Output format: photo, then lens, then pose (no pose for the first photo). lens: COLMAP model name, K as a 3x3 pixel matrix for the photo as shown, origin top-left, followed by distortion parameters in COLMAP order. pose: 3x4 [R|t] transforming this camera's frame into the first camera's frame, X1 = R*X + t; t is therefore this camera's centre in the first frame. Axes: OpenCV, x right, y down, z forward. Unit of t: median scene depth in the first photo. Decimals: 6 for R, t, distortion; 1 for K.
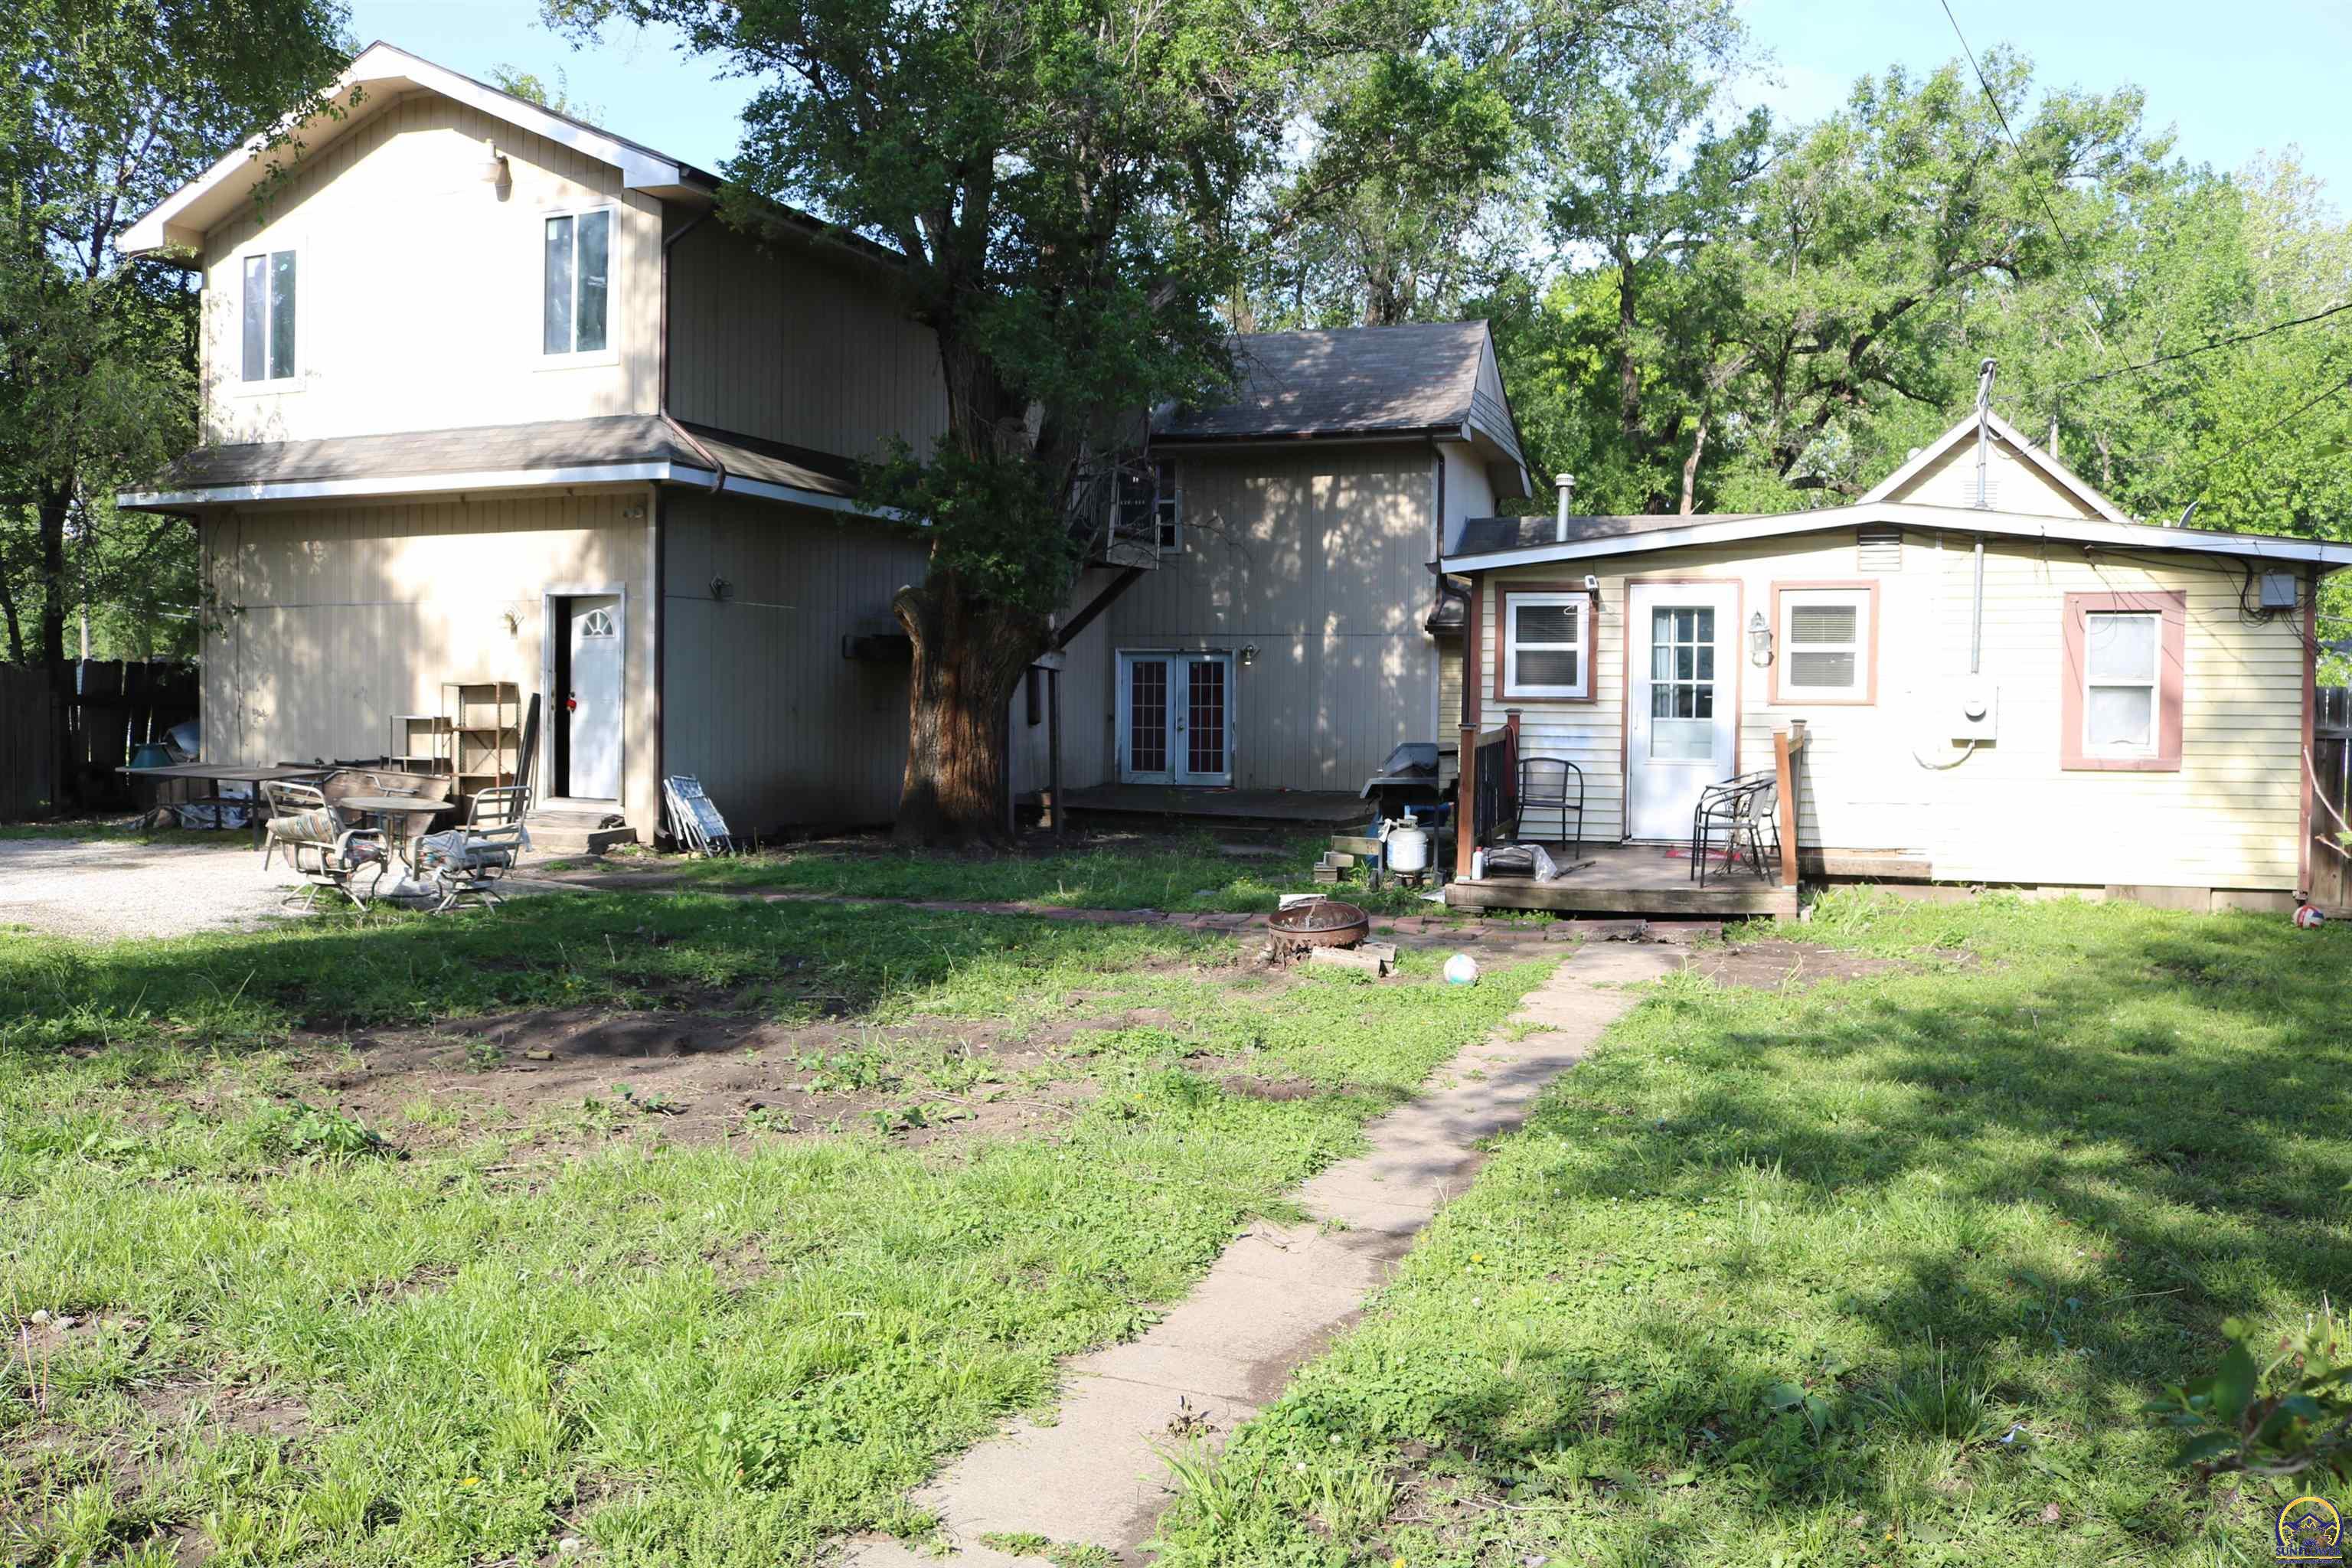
lens RADIAL K [[1977.6, 0, 1152.5], [0, 1977.6, 794.2], [0, 0, 1]] dist [-0.139271, 0.110445]
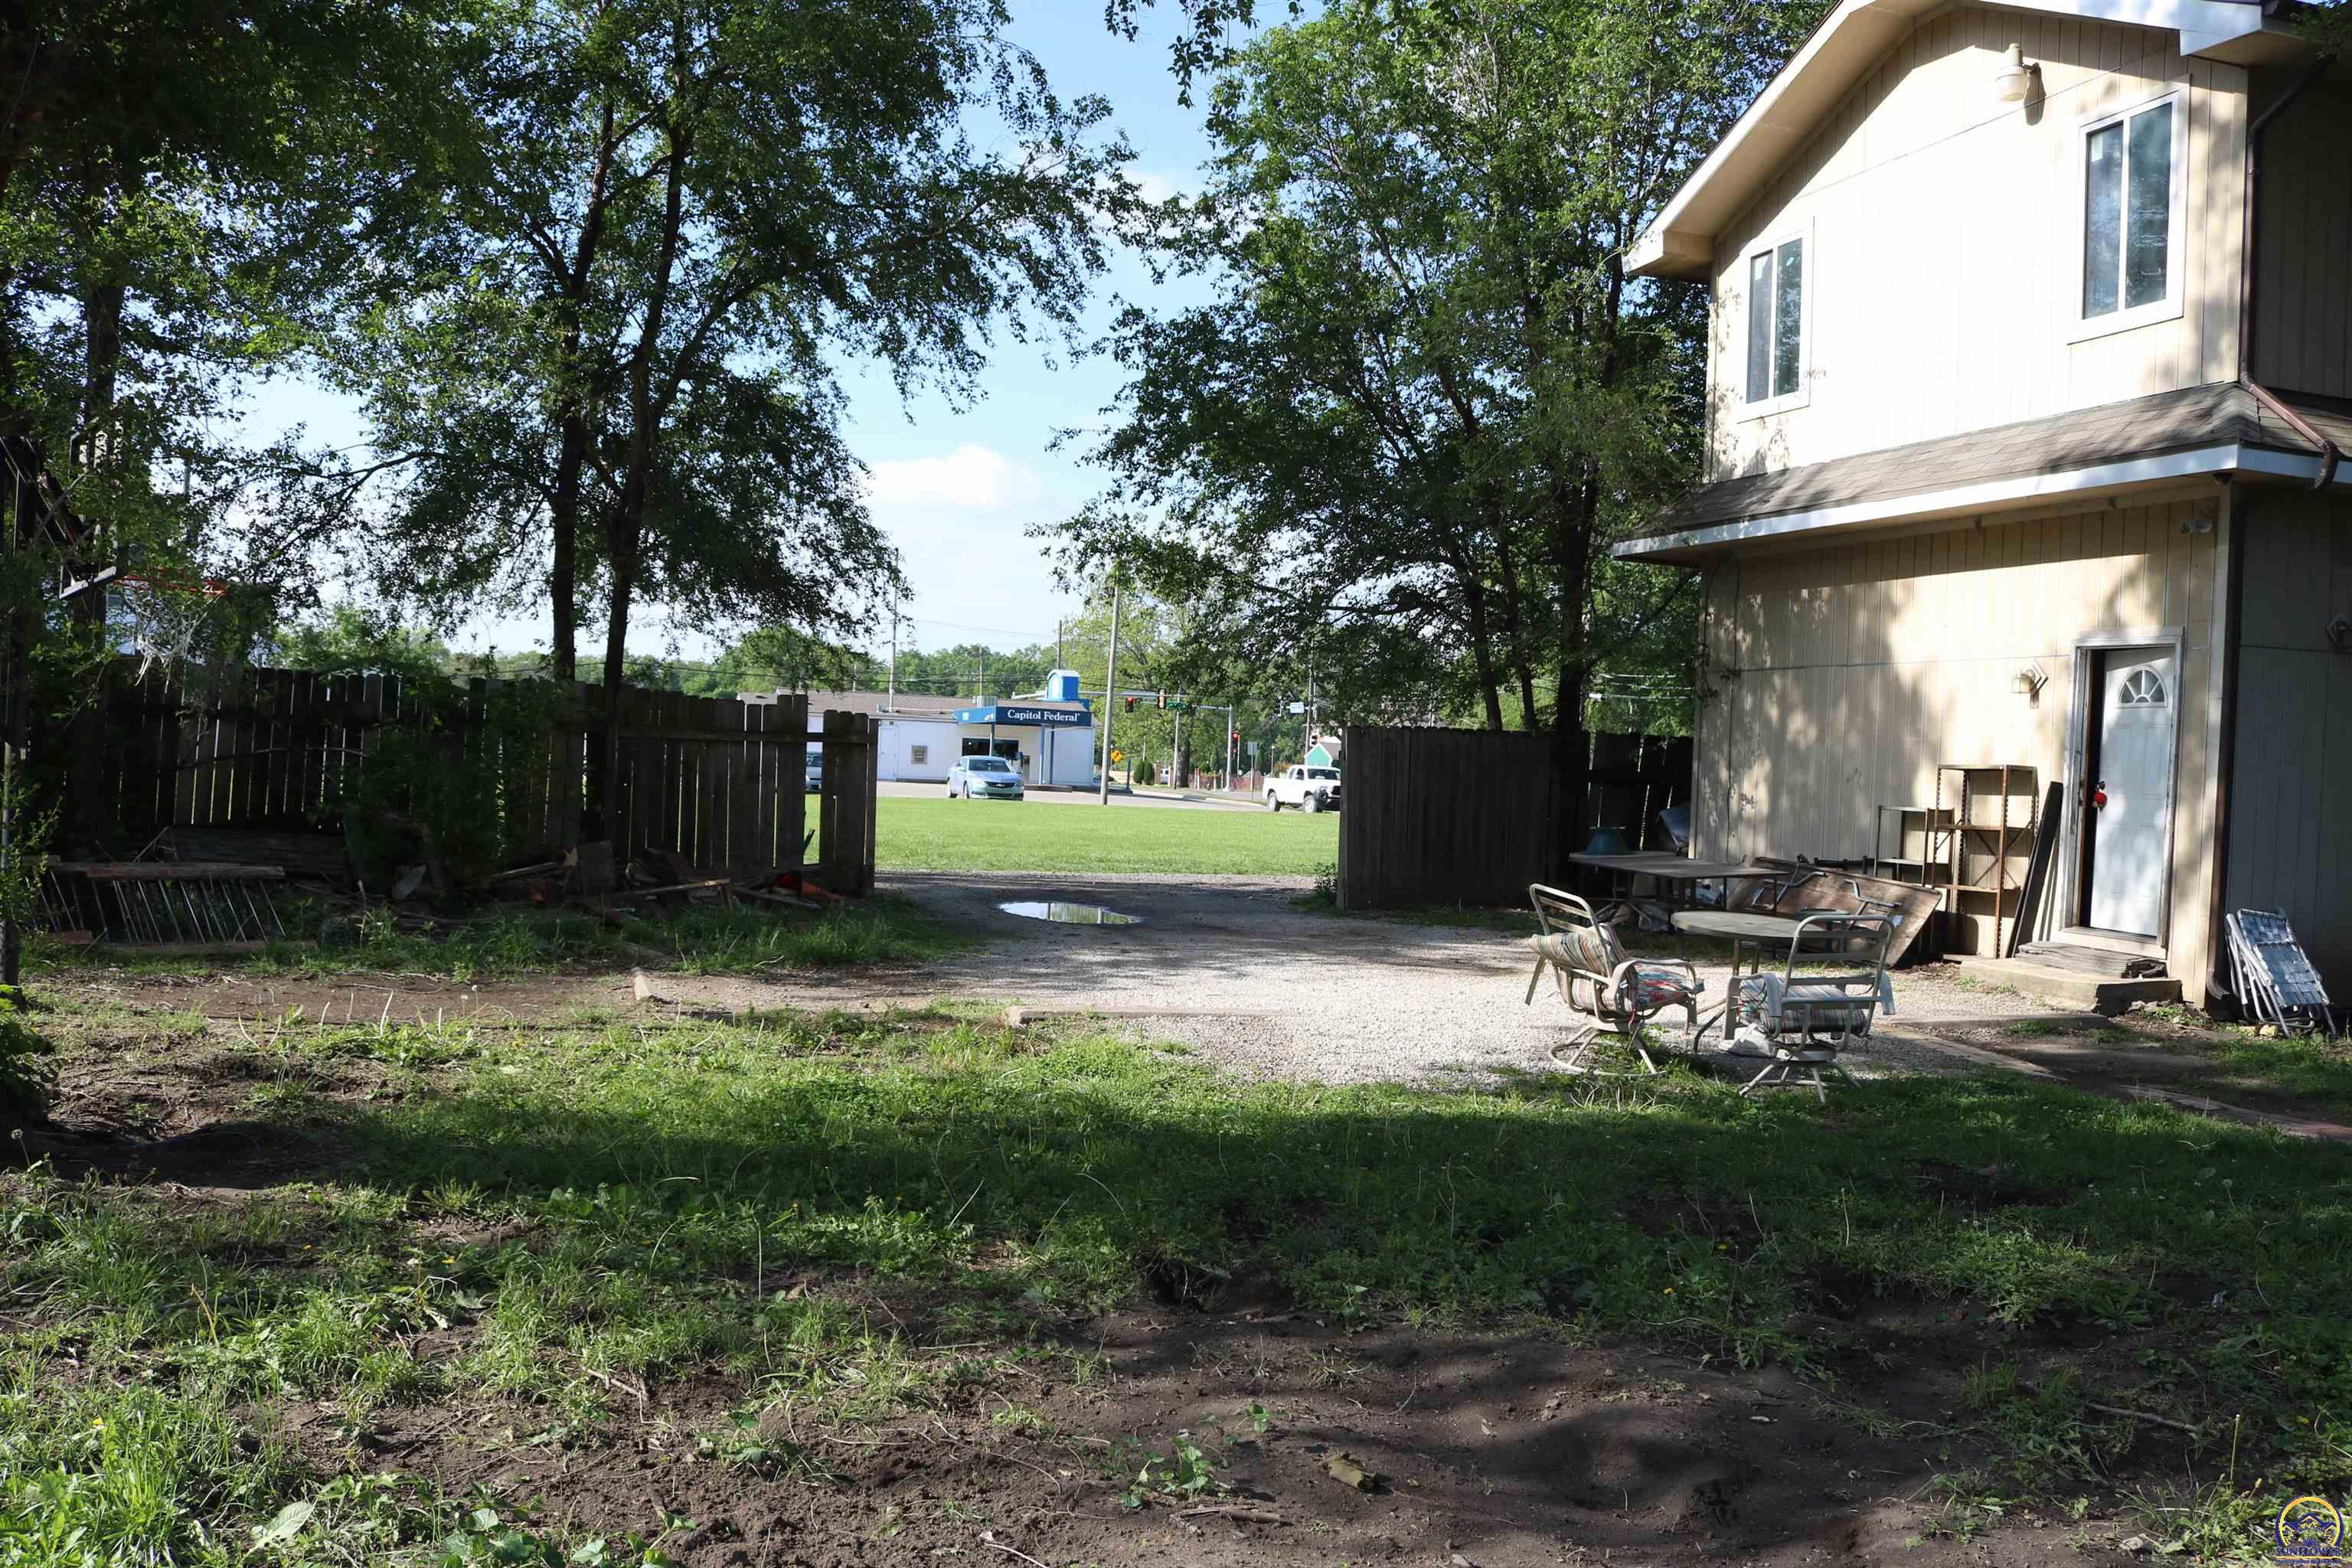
lens RADIAL K [[1977.6, 0, 1166.7], [0, 1977.6, 790.0], [0, 0, 1]] dist [-0.139271, 0.110445]
pose [[0.652428, 0.028355, -0.757320, 0.012543], [-0.066519, 0.997586, -0.019955, -0.012443], [0.754926, 0.063395, 0.652739, 0.279671]]
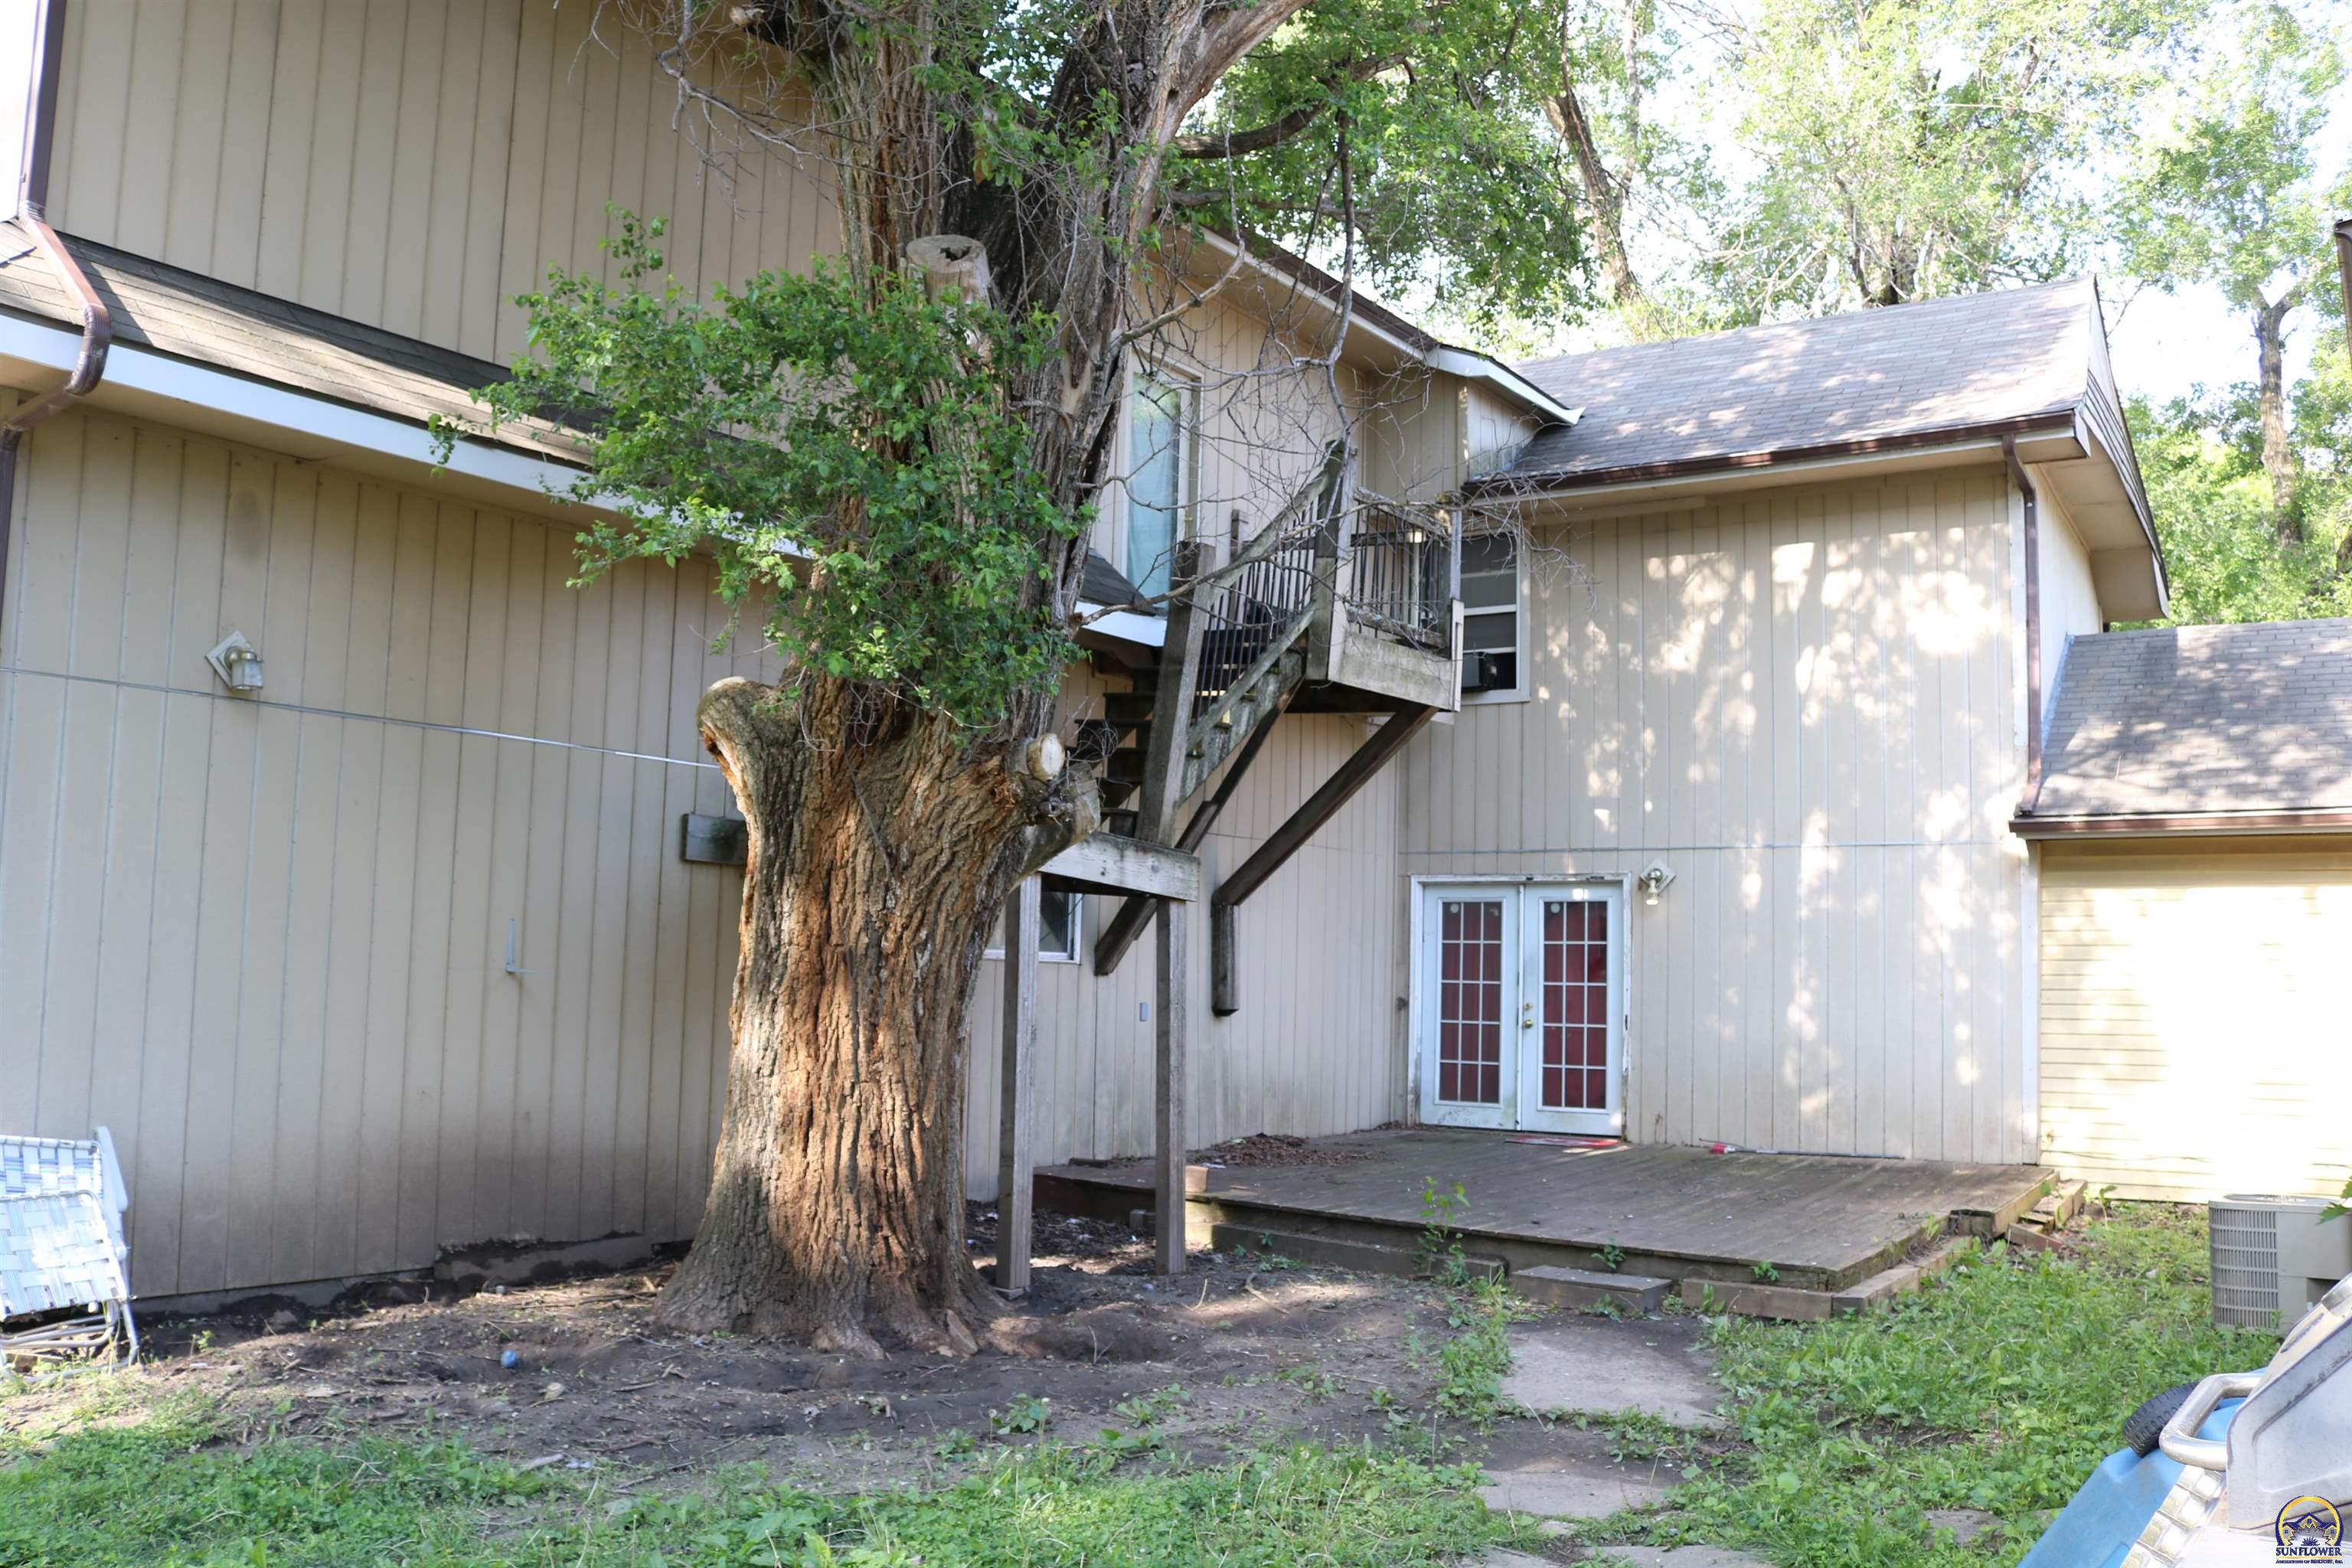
lens RADIAL K [[1977.6, 0, 1168.1], [0, 1977.6, 797.6], [0, 0, 1]] dist [-0.139271, 0.110445]
pose [[0.976178, -0.004575, -0.216924, 0.051704], [-0.023636, 0.991586, -0.127277, -0.036022], [0.215681, 0.129373, 0.967856, 0.676585]]
